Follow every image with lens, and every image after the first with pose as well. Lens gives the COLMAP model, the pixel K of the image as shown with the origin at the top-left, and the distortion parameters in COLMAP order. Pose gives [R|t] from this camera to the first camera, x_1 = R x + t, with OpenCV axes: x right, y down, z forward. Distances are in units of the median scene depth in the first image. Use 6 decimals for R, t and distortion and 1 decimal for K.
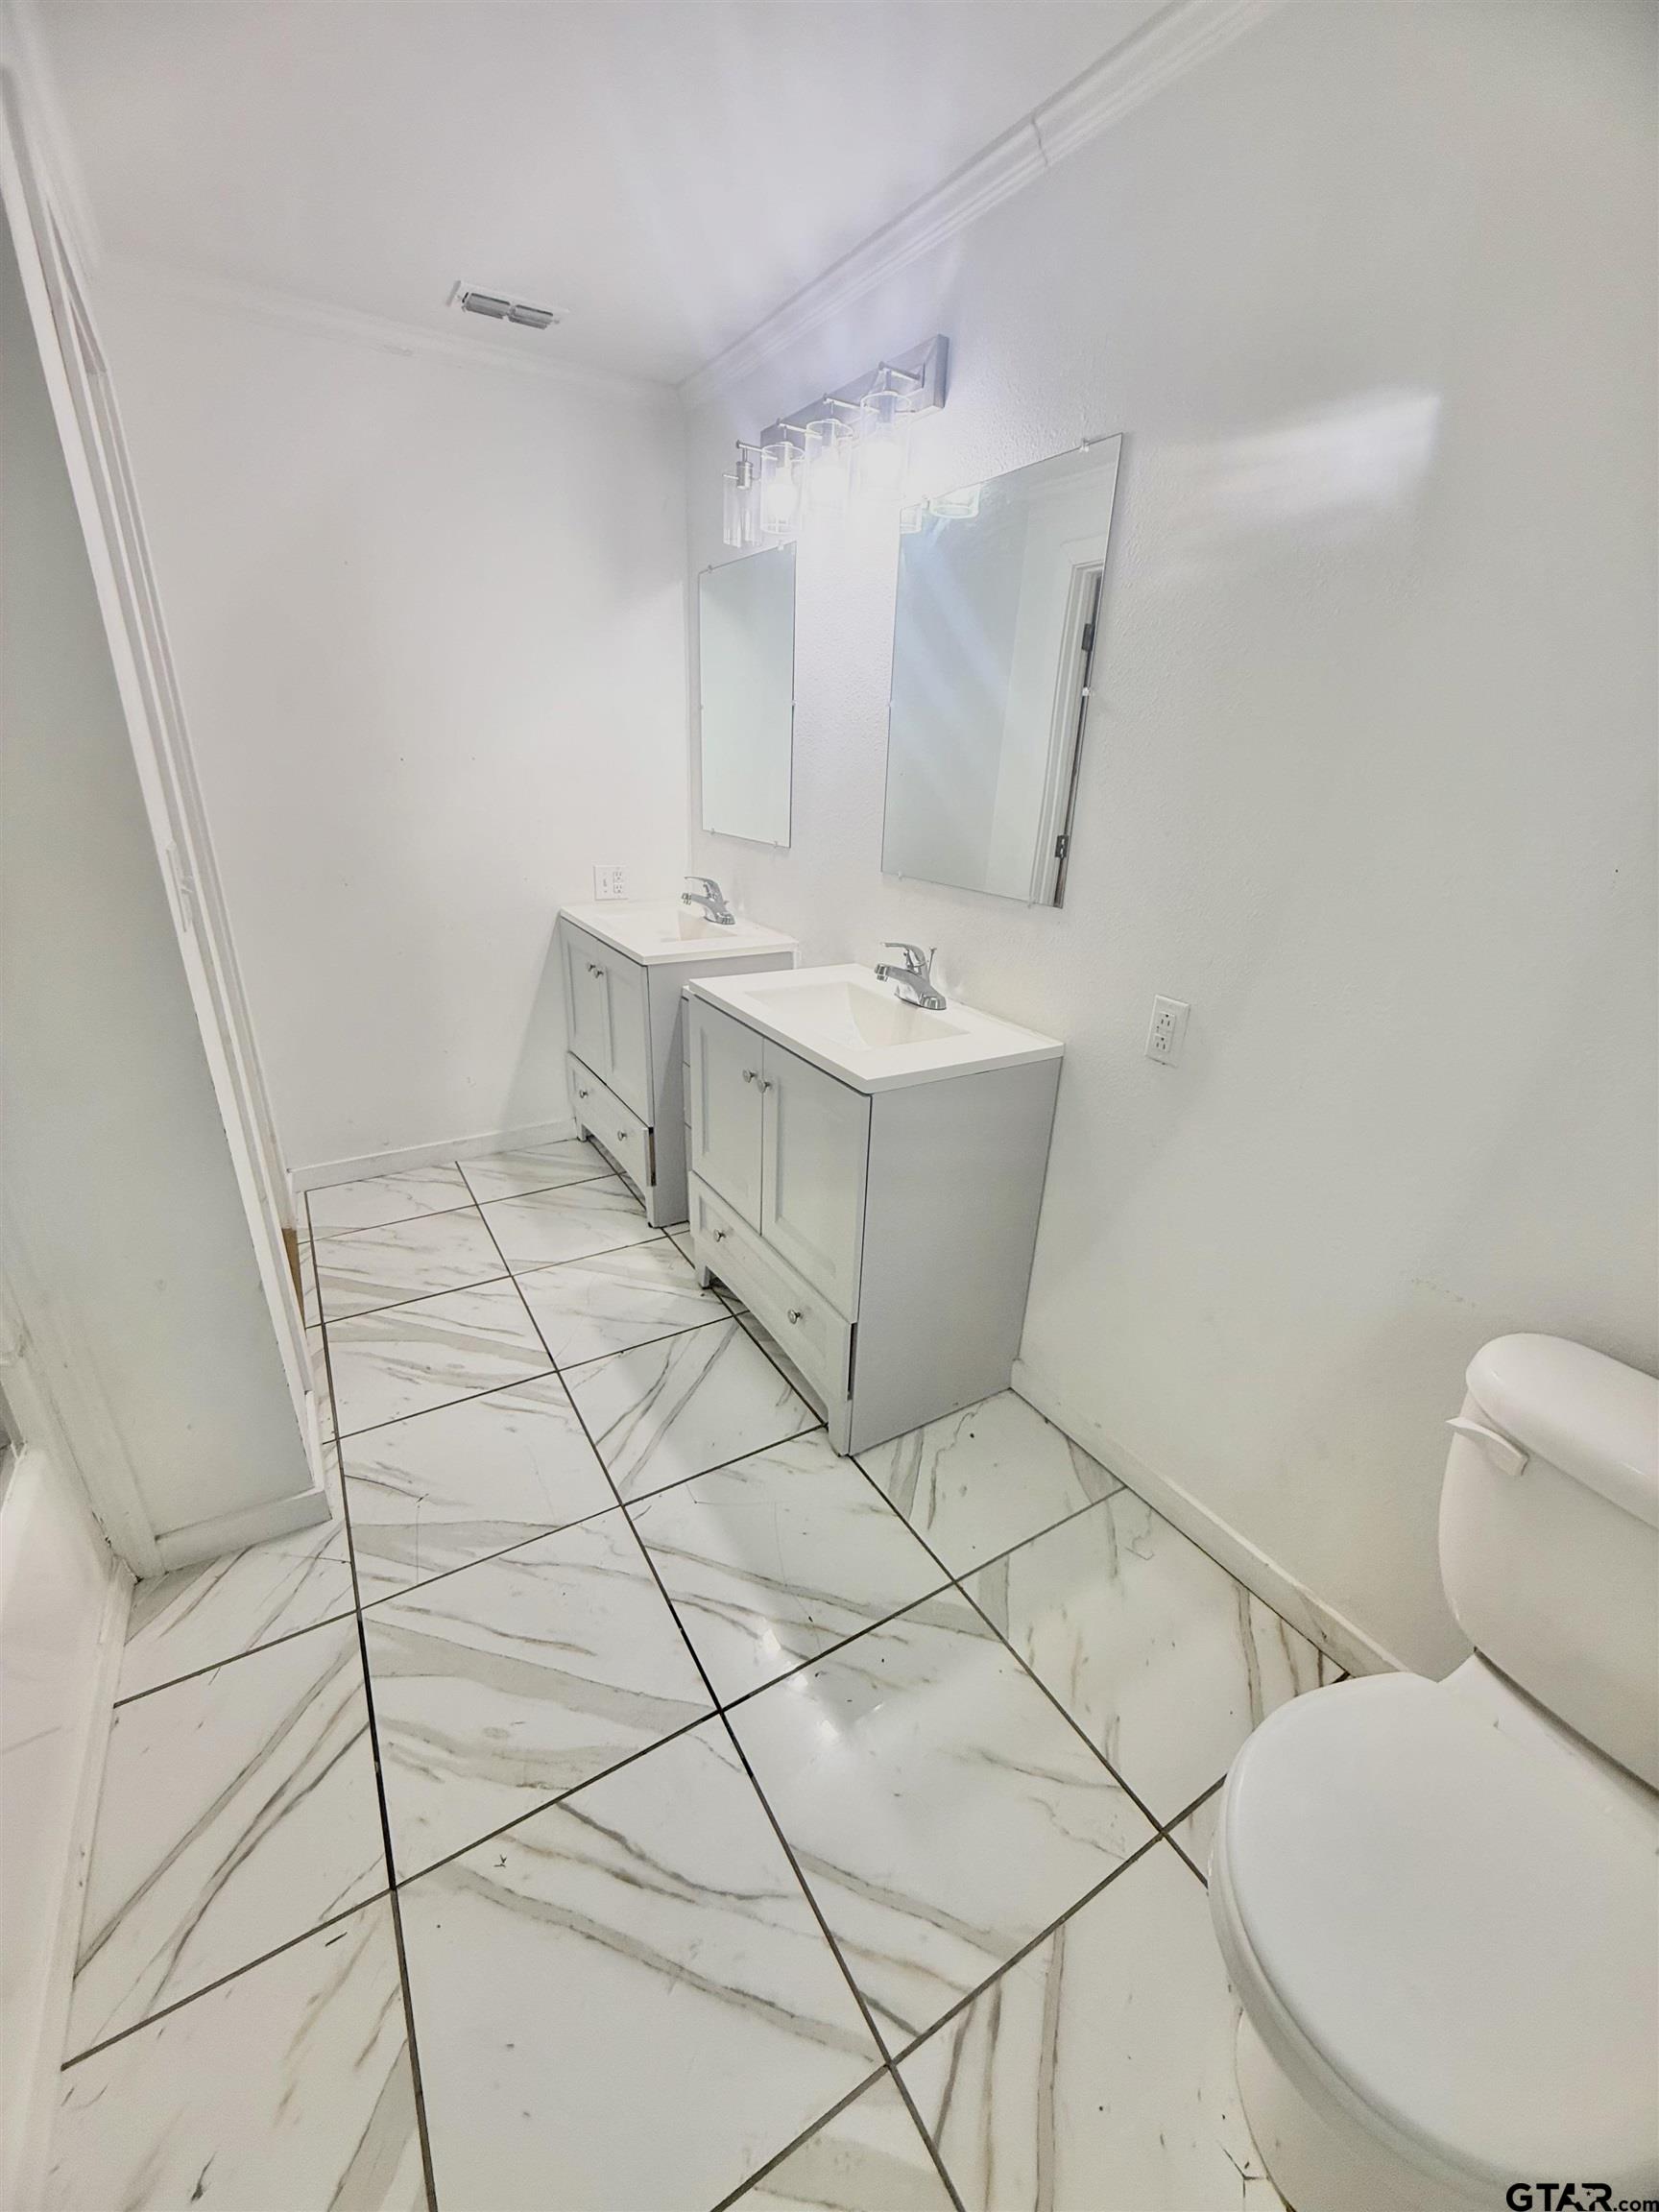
lens RADIAL K [[881.8, 0, 825.5], [0, 881.8, 1109.4], [0, 0, 1]] dist [-0.000201, -0.000013]
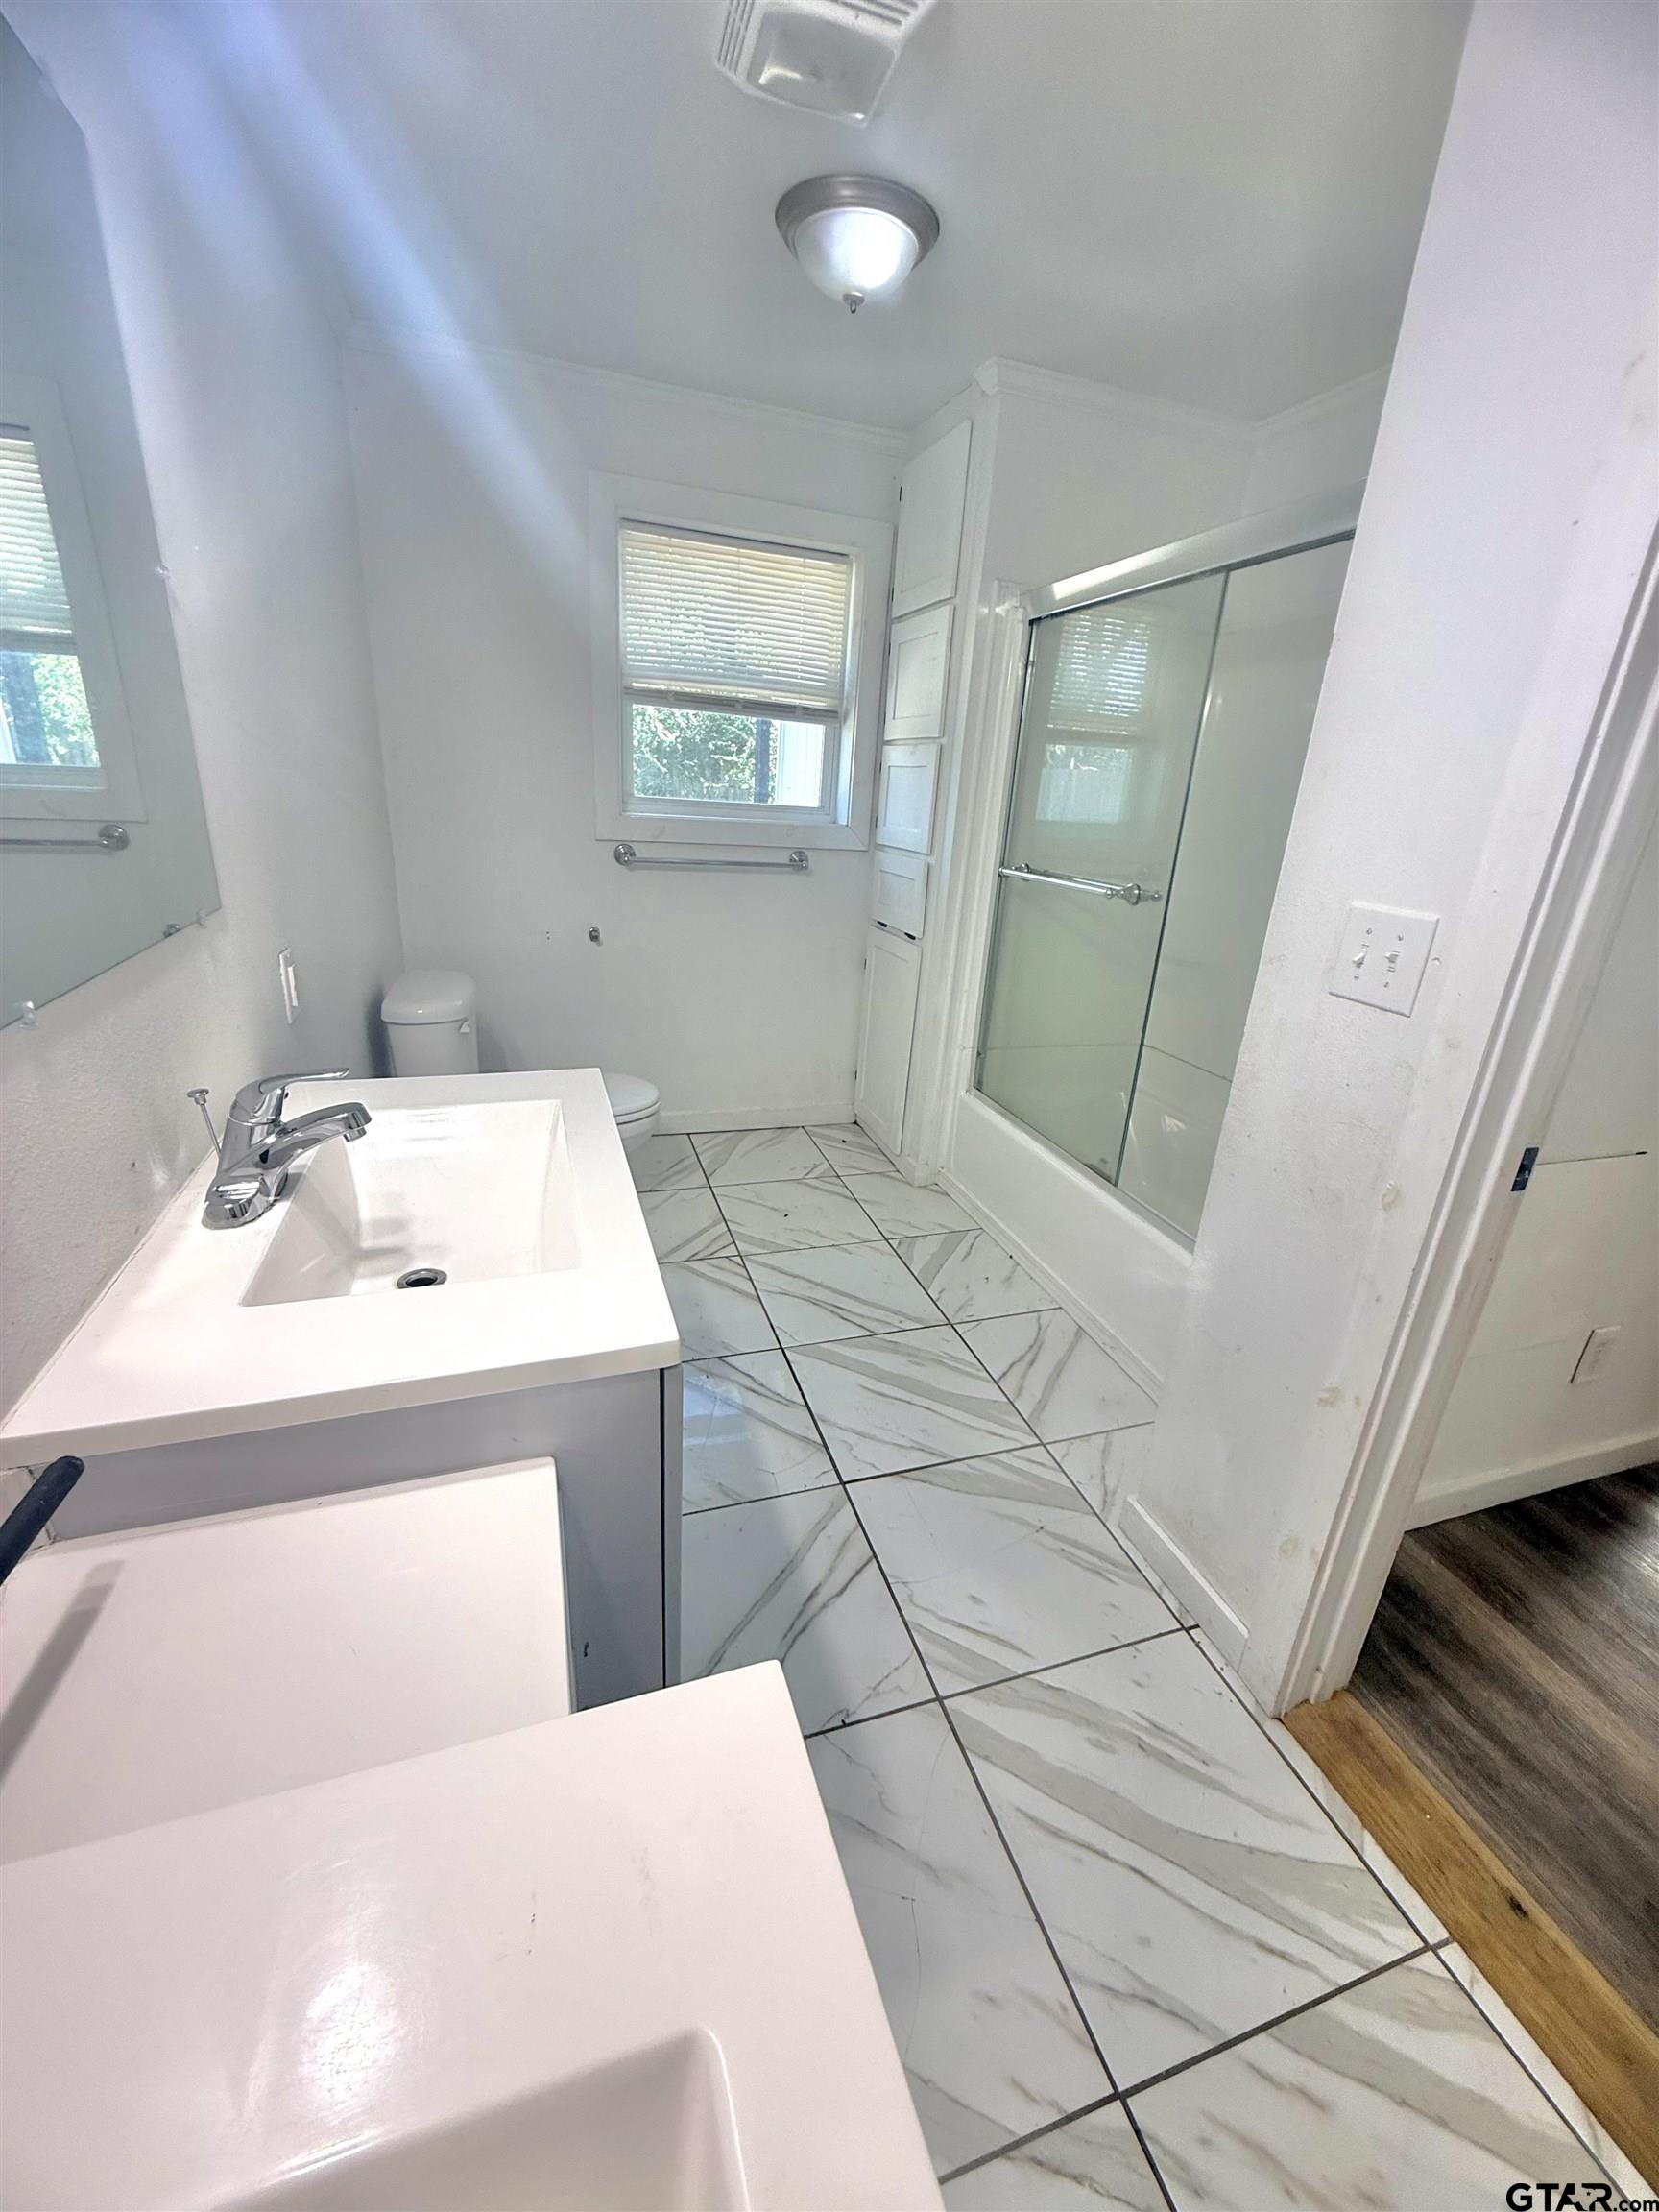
lens RADIAL K [[881.8, 0, 828.7], [0, 881.8, 1104.0], [0, 0, 1]] dist [-0.000201, -0.000013]
pose [[-0.971060, -0.161146, 0.176278, -0.379193], [-0.001502, 0.742180, 0.670198, -0.660523], [-0.238830, 0.650538, -0.720944, 1.697952]]
